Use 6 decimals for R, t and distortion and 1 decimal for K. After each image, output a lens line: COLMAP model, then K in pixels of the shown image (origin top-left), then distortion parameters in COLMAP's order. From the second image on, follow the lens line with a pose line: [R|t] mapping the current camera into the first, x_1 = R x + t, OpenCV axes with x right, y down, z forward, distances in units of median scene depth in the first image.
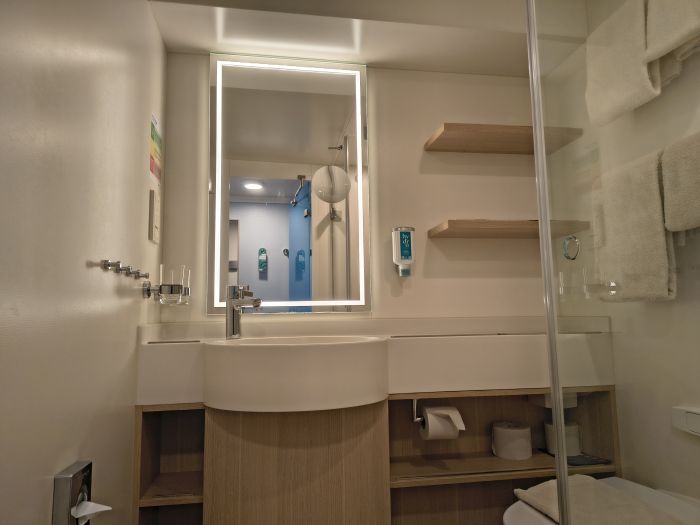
lens RADIAL K [[475.6, 0, 353.2], [0, 475.6, 260.0], [0, 0, 1]] dist [0.035269, -0.036103]
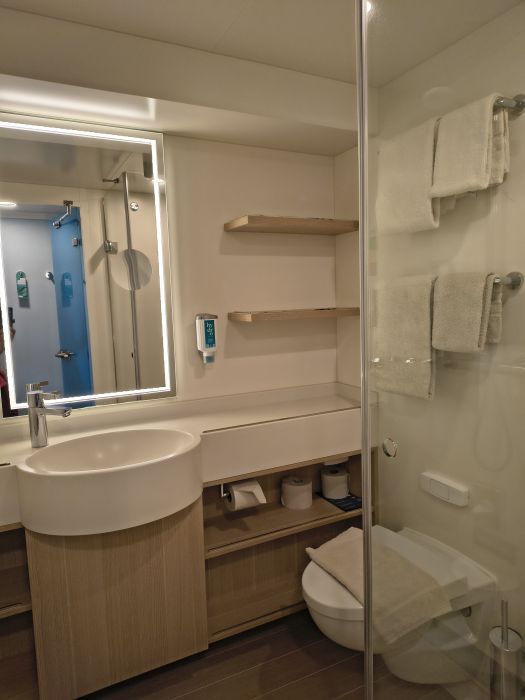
lens RADIAL K [[475.6, 0, 262.0], [0, 475.6, 352.0], [0, 0, 1]] dist [0.035269, -0.036103]
pose [[0.952802, -0.044412, 0.300326, -0.096778], [-0.022924, 0.975893, 0.217041, -0.225667], [-0.302725, -0.213682, 0.928815, -0.005755]]
